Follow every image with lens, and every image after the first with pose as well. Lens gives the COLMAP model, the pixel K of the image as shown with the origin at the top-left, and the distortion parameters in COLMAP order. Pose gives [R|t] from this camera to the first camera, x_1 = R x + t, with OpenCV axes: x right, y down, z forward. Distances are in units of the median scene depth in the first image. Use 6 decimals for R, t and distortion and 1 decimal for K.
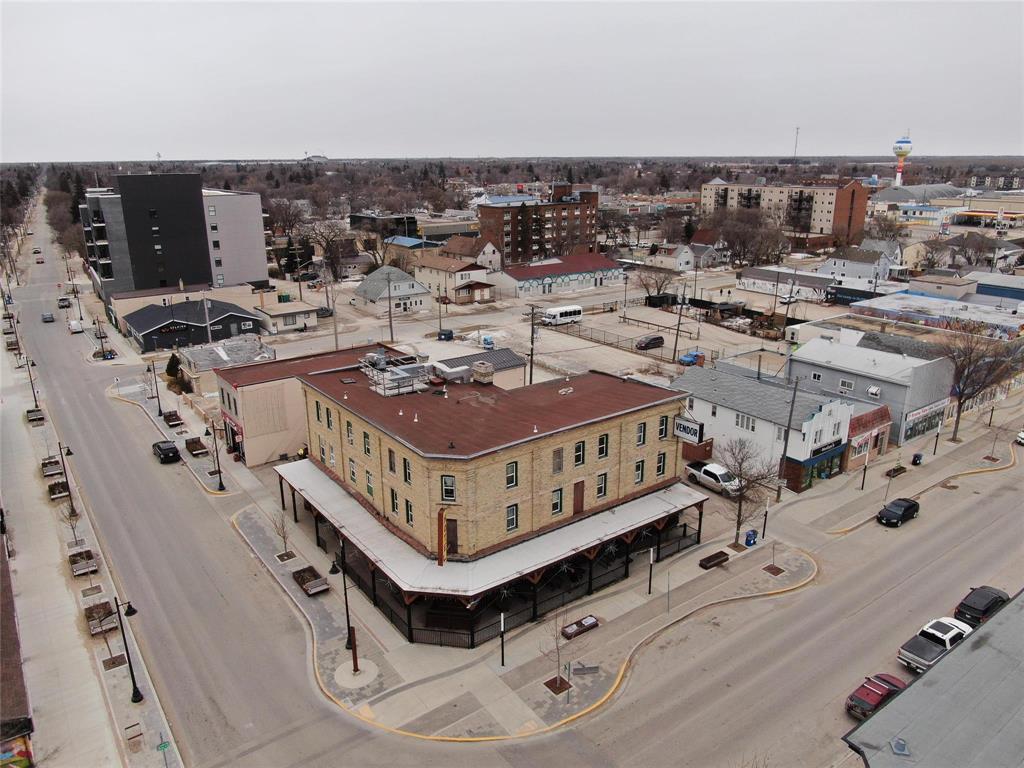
lens RADIAL K [[726.5, 0, 513.1], [0, 726.5, 385.7], [0, 0, 1]] dist [-0.017070, 0.006689]
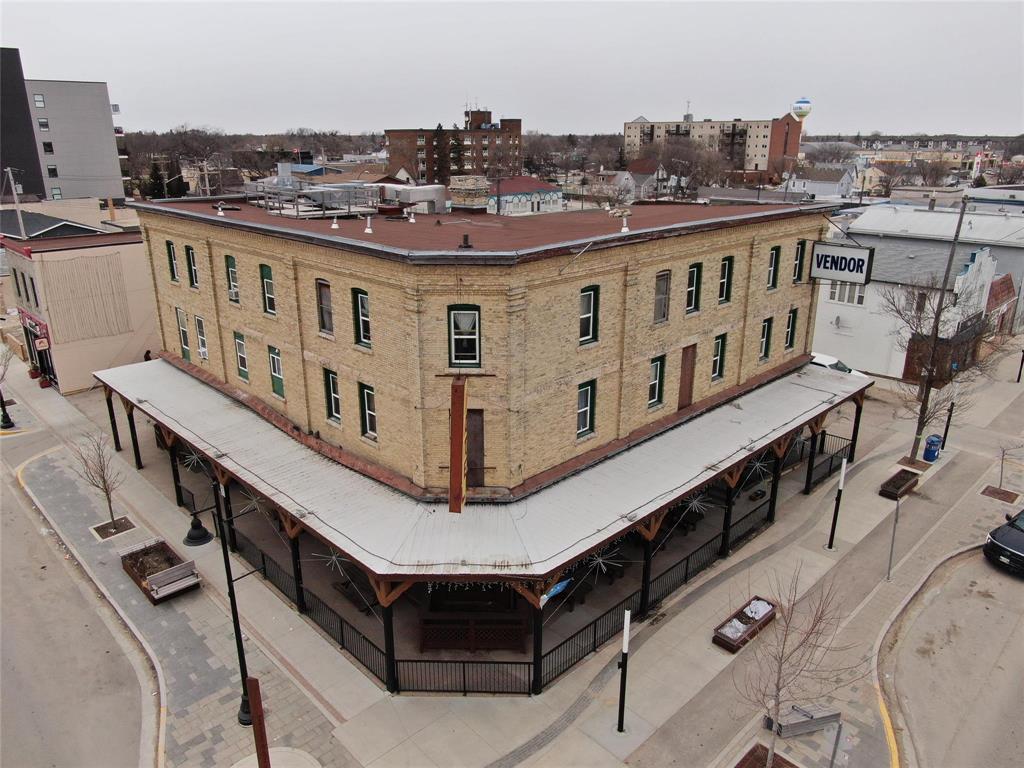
lens RADIAL K [[726.5, 0, 509.9], [0, 726.5, 382.1], [0, 0, 1]] dist [-0.017070, 0.006689]
pose [[0.990529, -0.039279, 0.131567, -0.108126], [0.036645, 0.999078, 0.022386, 0.142794], [-0.132325, -0.017353, 0.991055, 0.499378]]
